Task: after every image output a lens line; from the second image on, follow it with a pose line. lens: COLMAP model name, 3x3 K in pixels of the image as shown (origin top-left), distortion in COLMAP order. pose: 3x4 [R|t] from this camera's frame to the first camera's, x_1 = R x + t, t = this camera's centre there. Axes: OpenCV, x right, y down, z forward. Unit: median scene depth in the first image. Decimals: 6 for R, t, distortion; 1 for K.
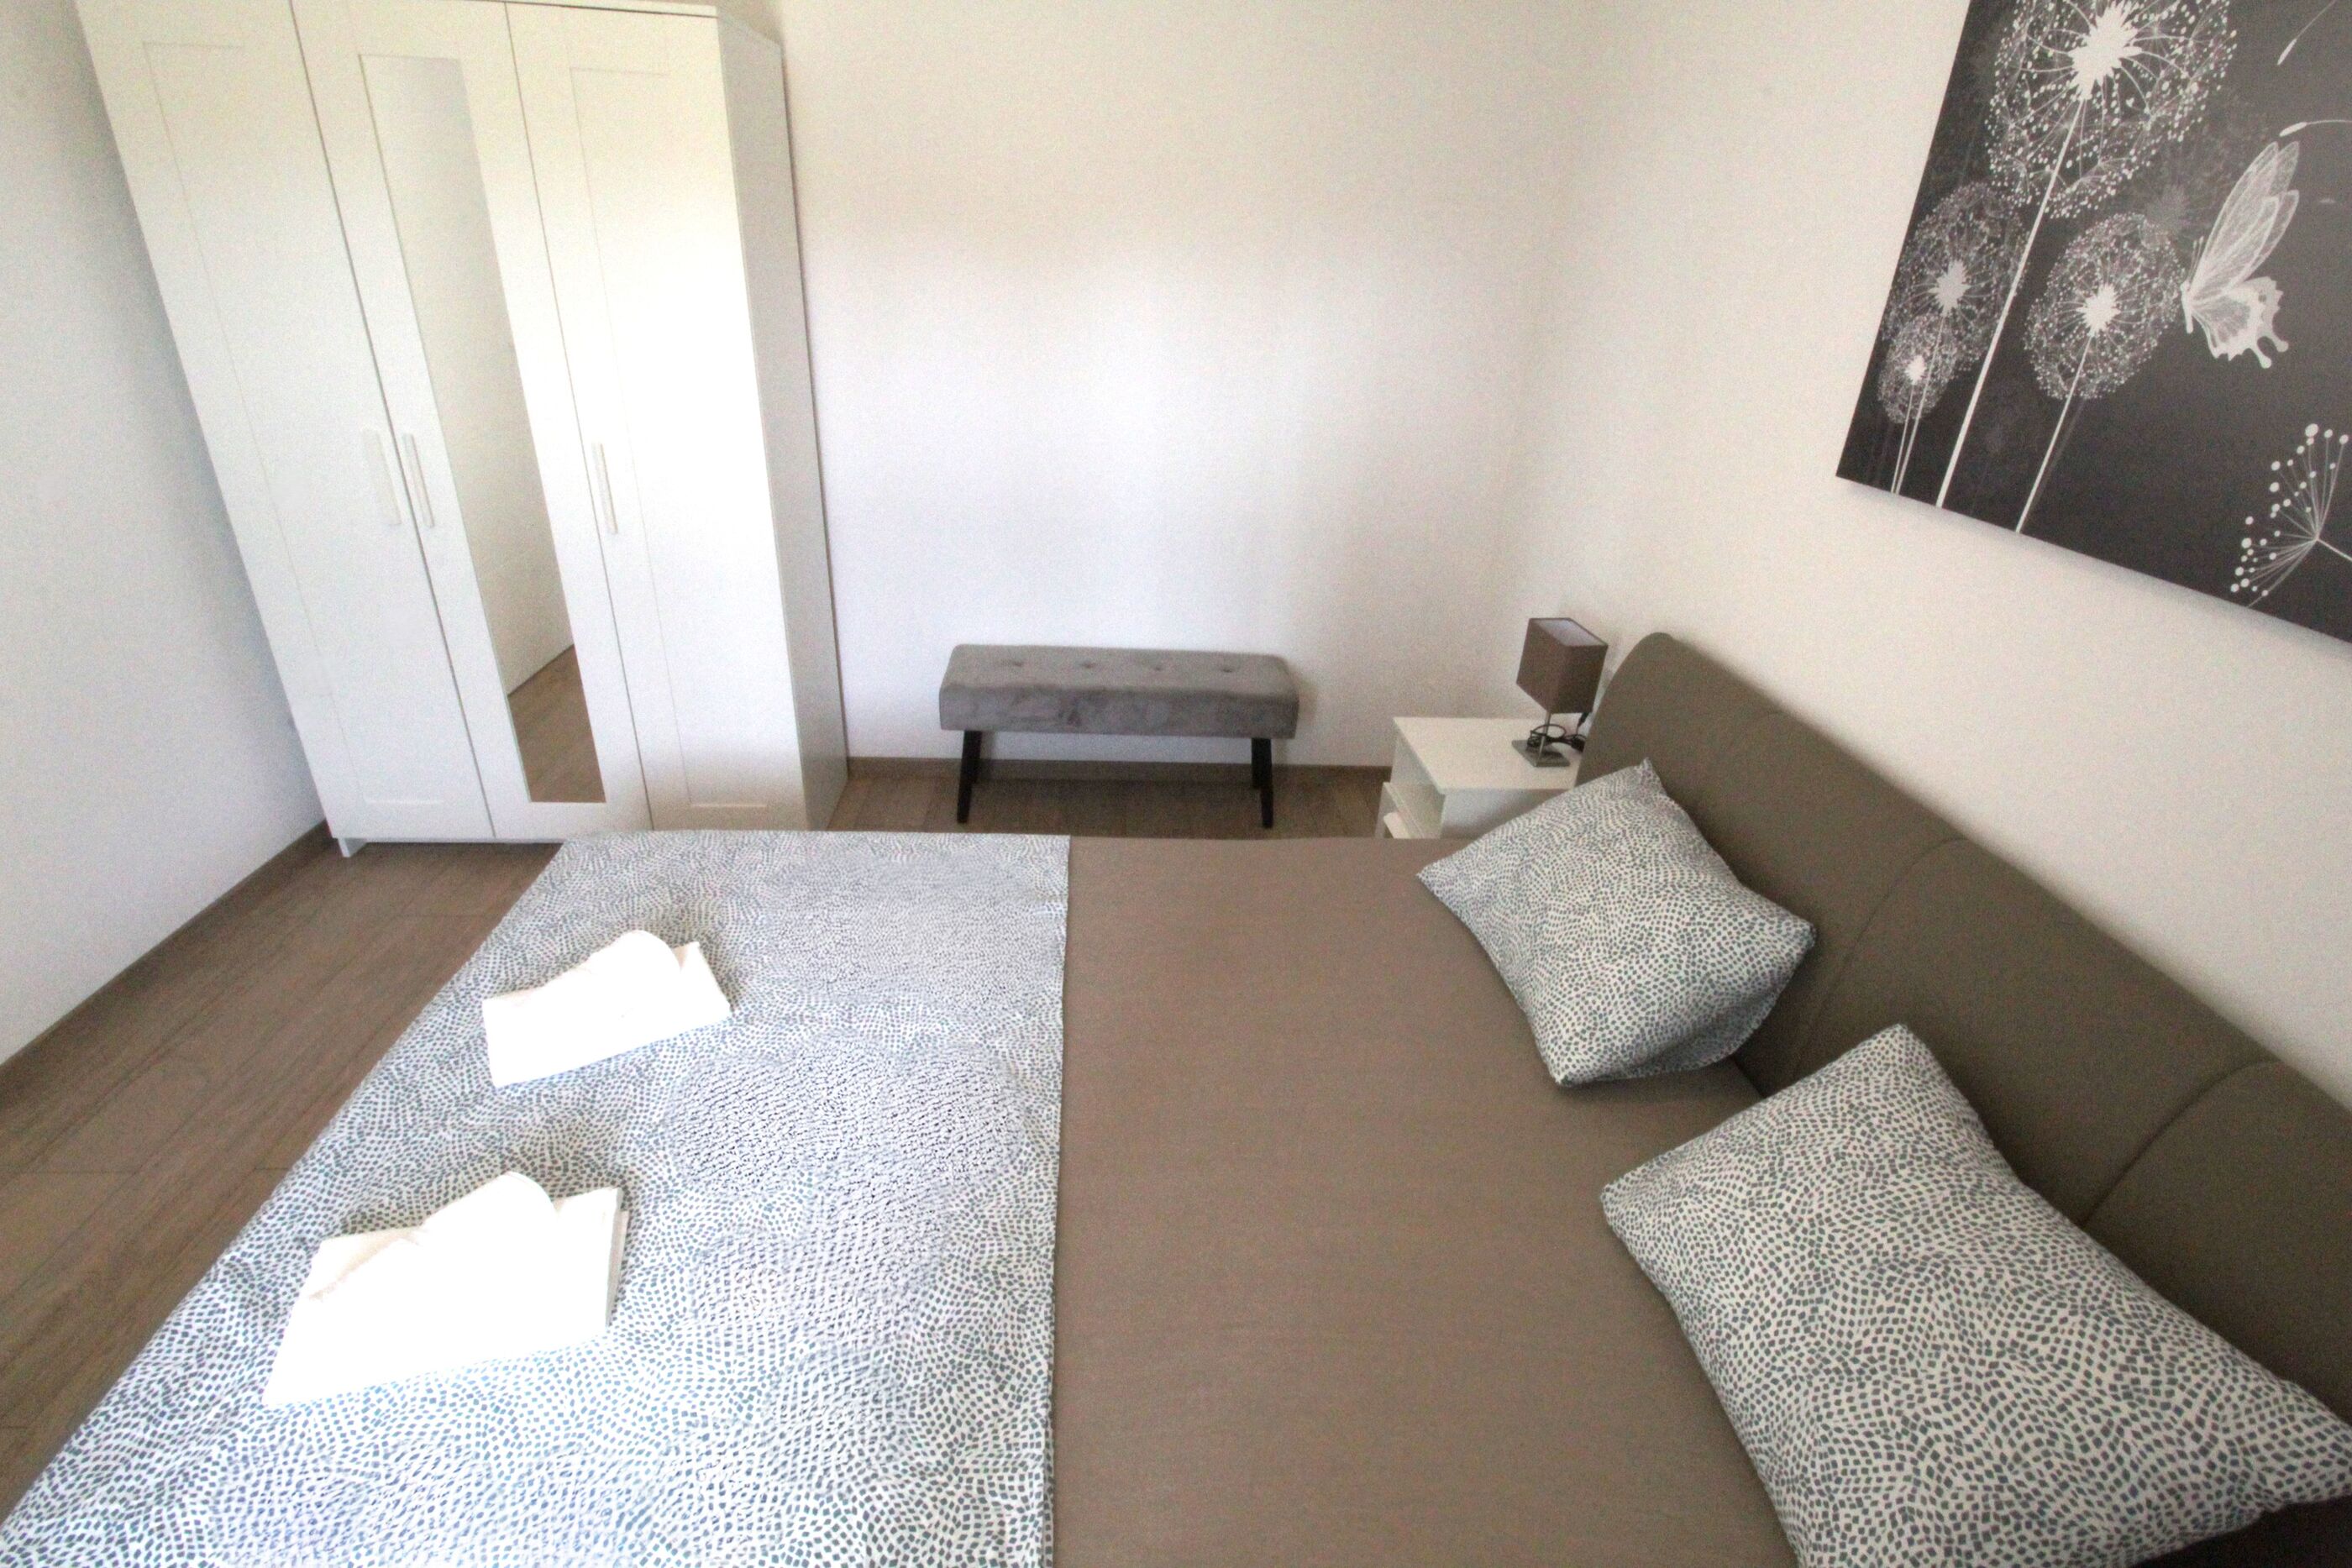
lens RADIAL K [[1097.5, 0, 1216.5], [0, 1097.5, 793.2], [0, 0, 1]] dist [-0.003697, -0.010250]
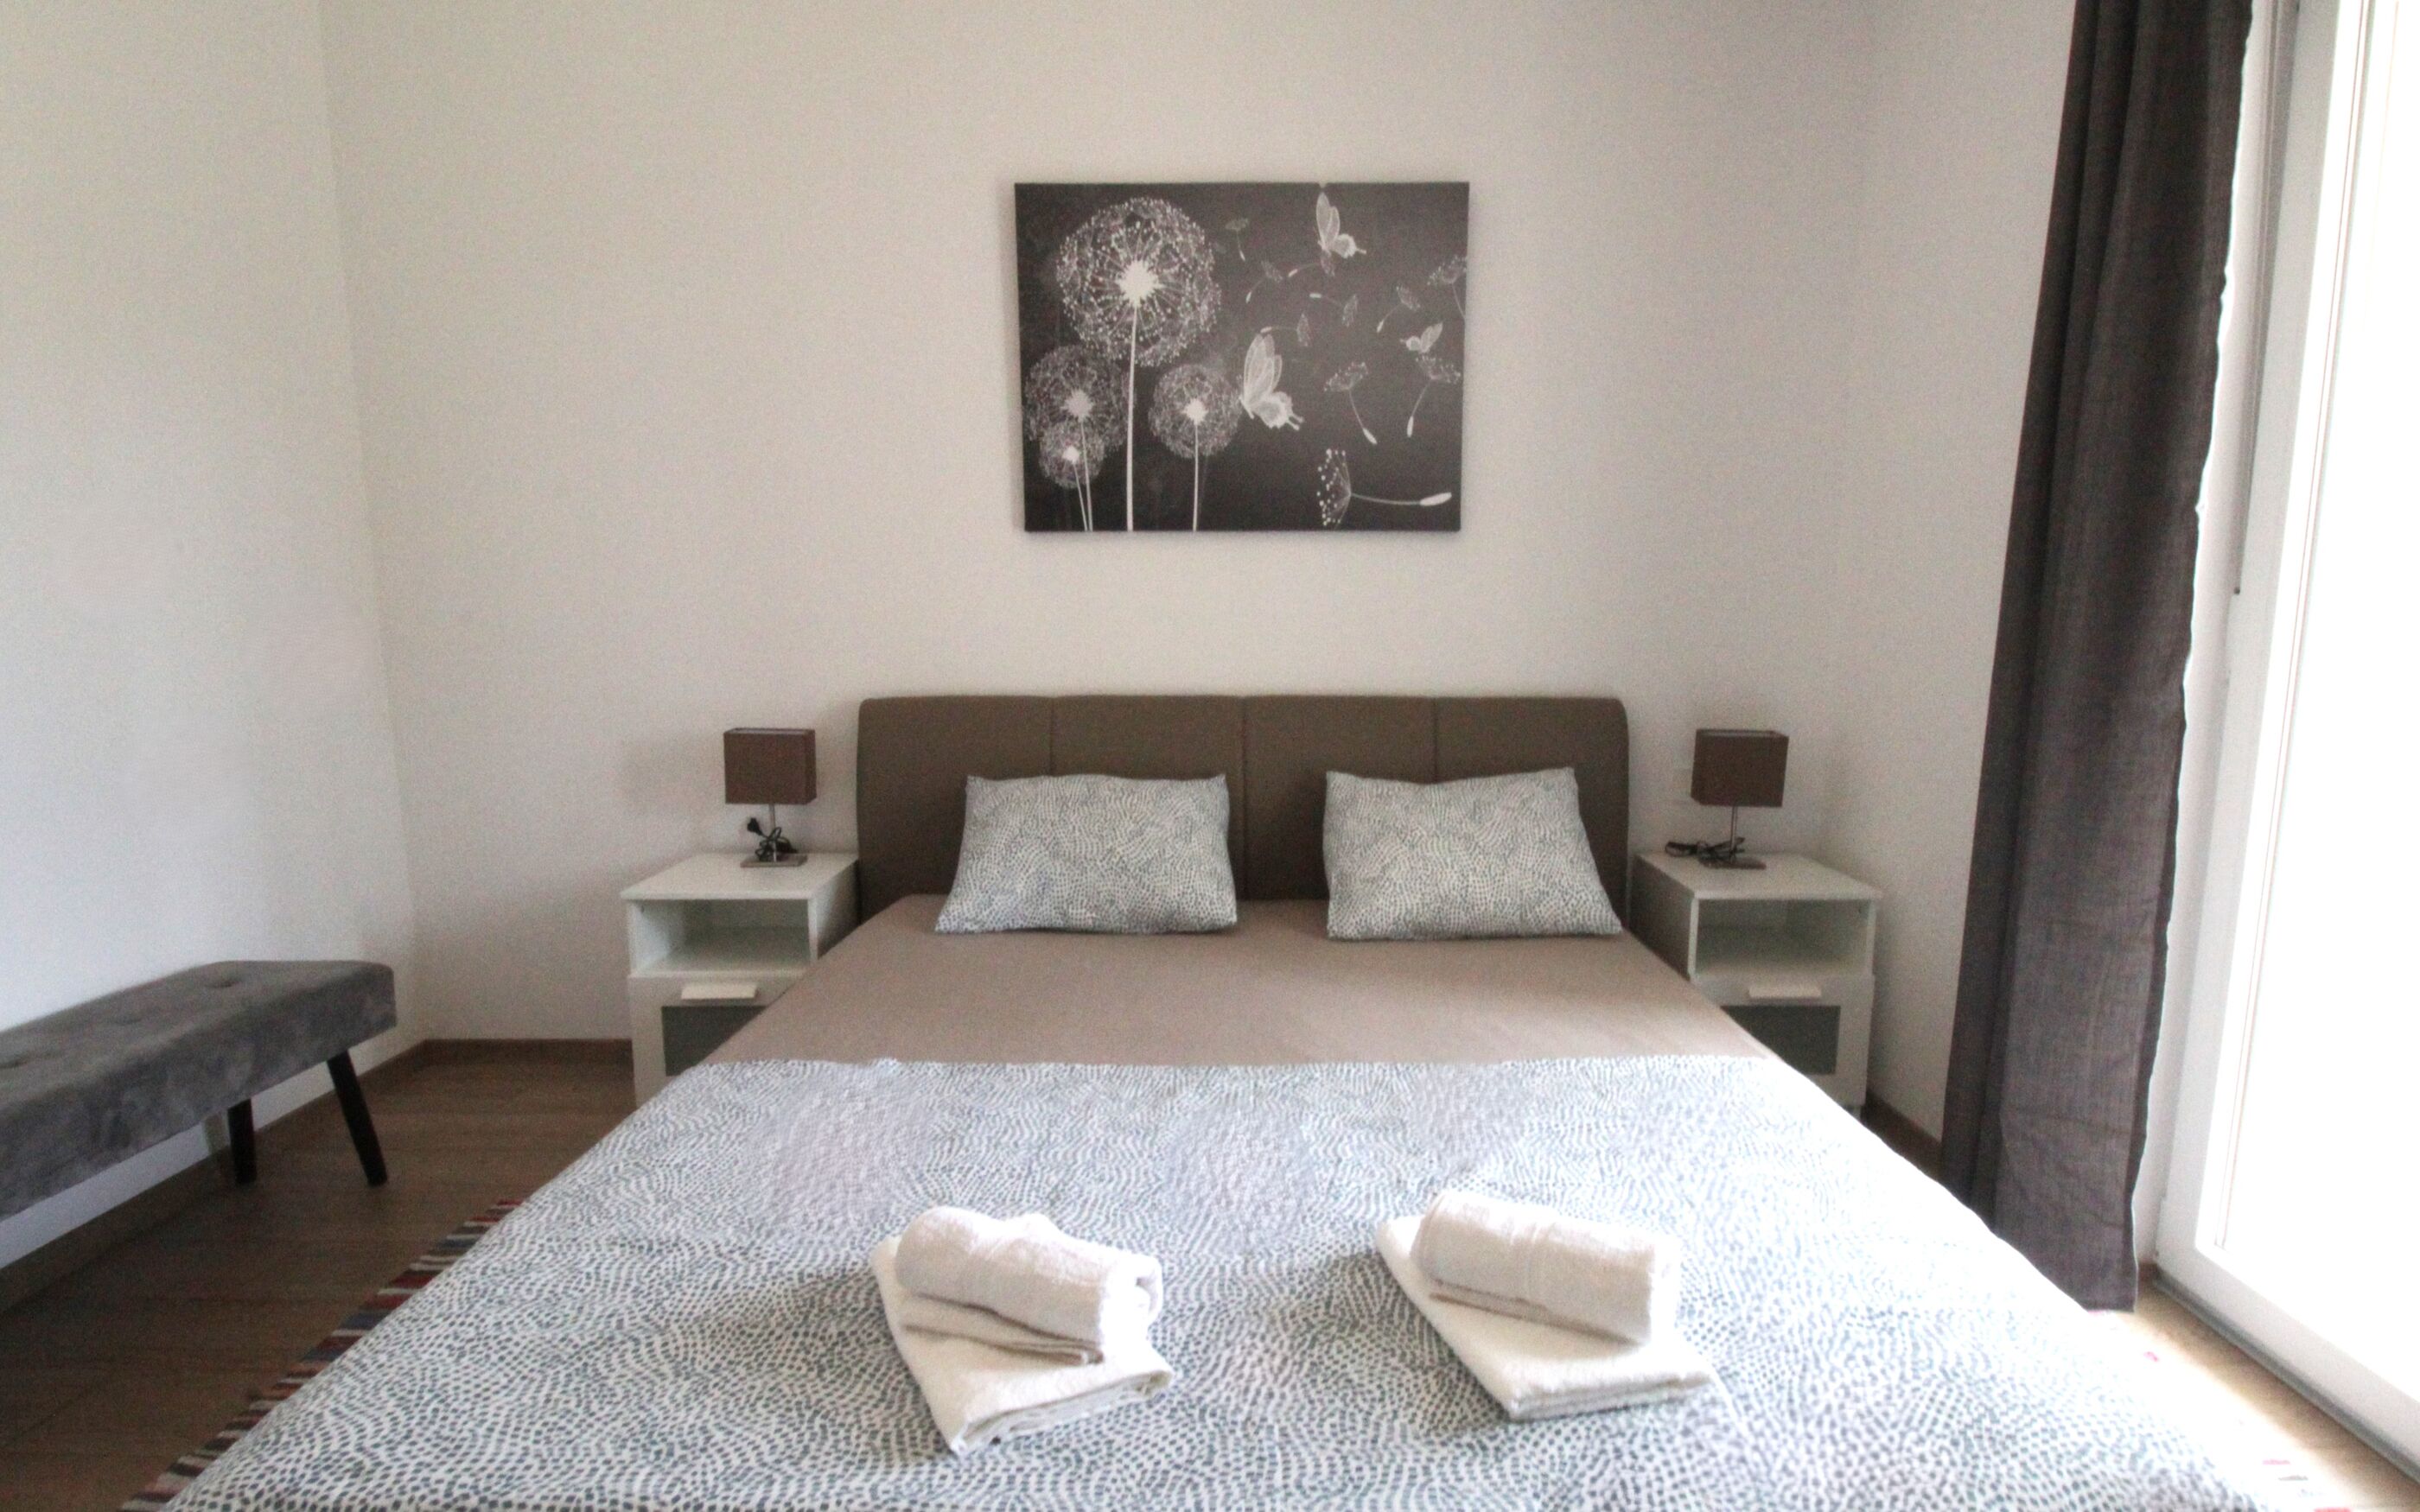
lens RADIAL K [[1243.2, 0, 1260.1], [0, 1243.2, 811.7], [0, 0, 1]] dist [-0.007869, -0.001519]
pose [[0.086446, -0.225649, 0.970366, -1.398560], [0.447983, 0.878788, 0.164444, -0.122149], [-0.889853, 0.420492, 0.177055, 0.756394]]
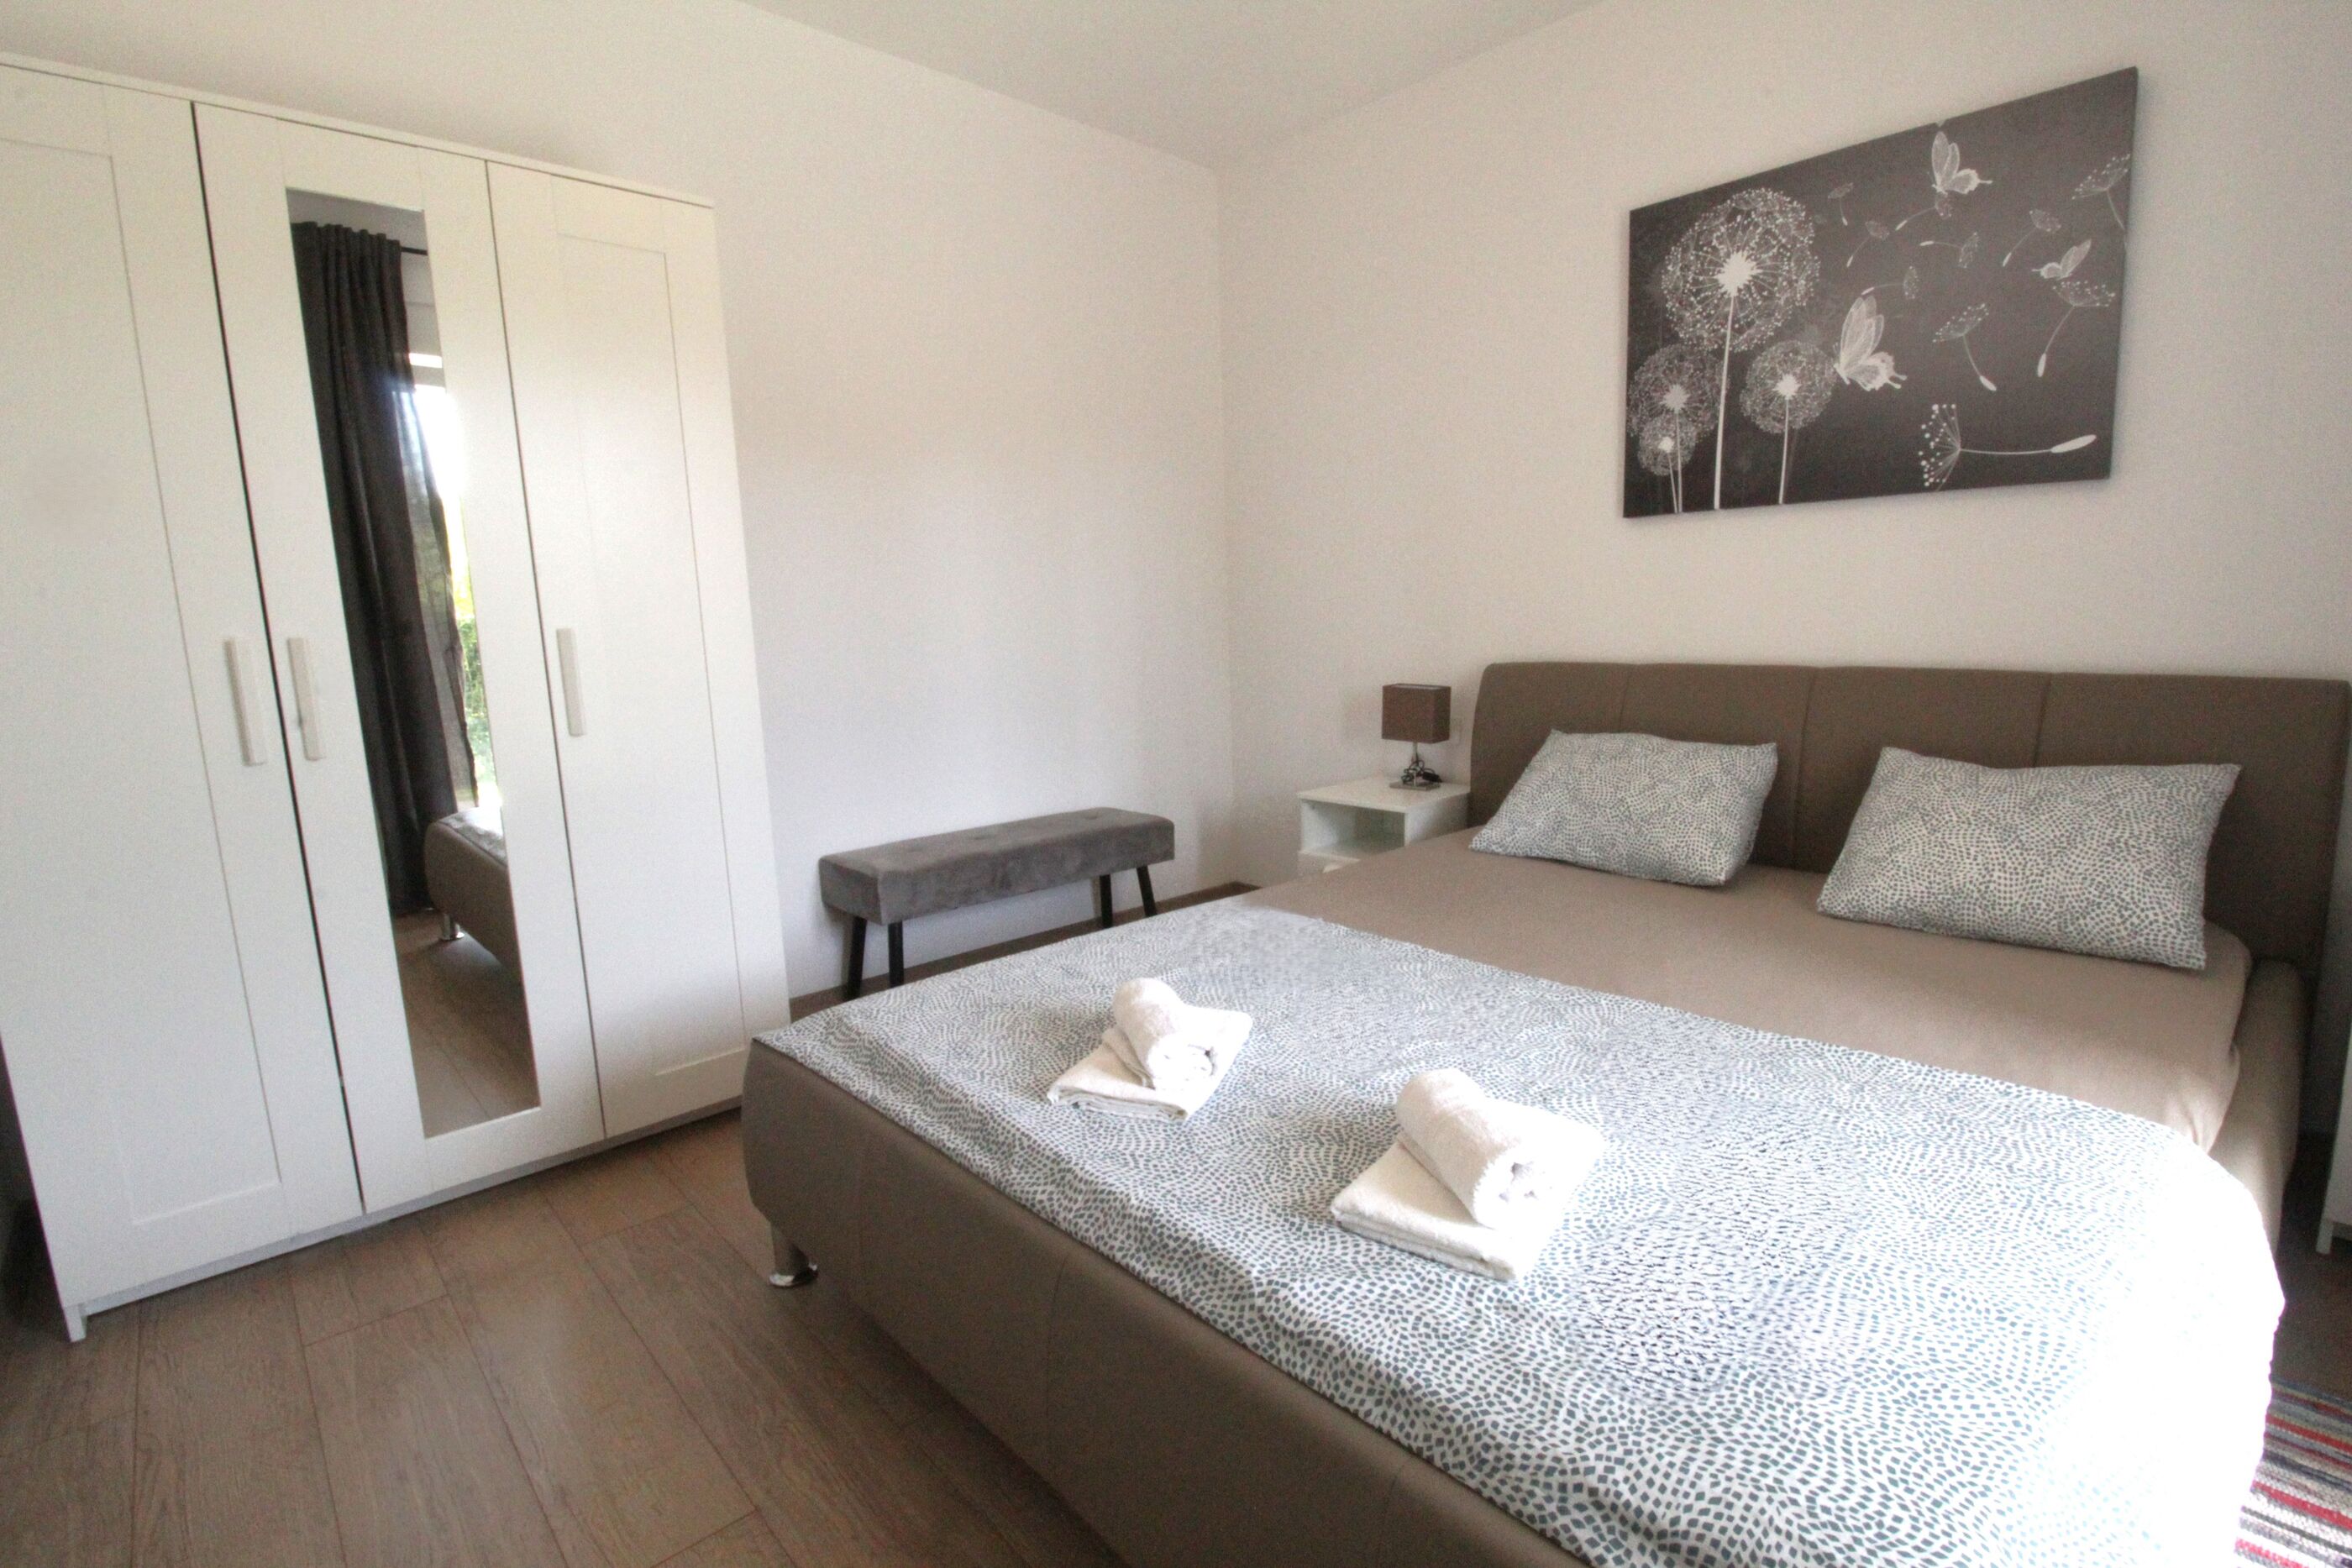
lens RADIAL K [[1095.6, 0, 1214.7], [0, 1095.6, 788.8], [0, 0, 1]] dist [-0.001486, -0.011892]
pose [[0.784443, -0.185078, 0.591942, -1.241212], [0.344607, 0.923611, -0.167896, 0.194478], [-0.515650, 0.335692, 0.788299, 0.200704]]
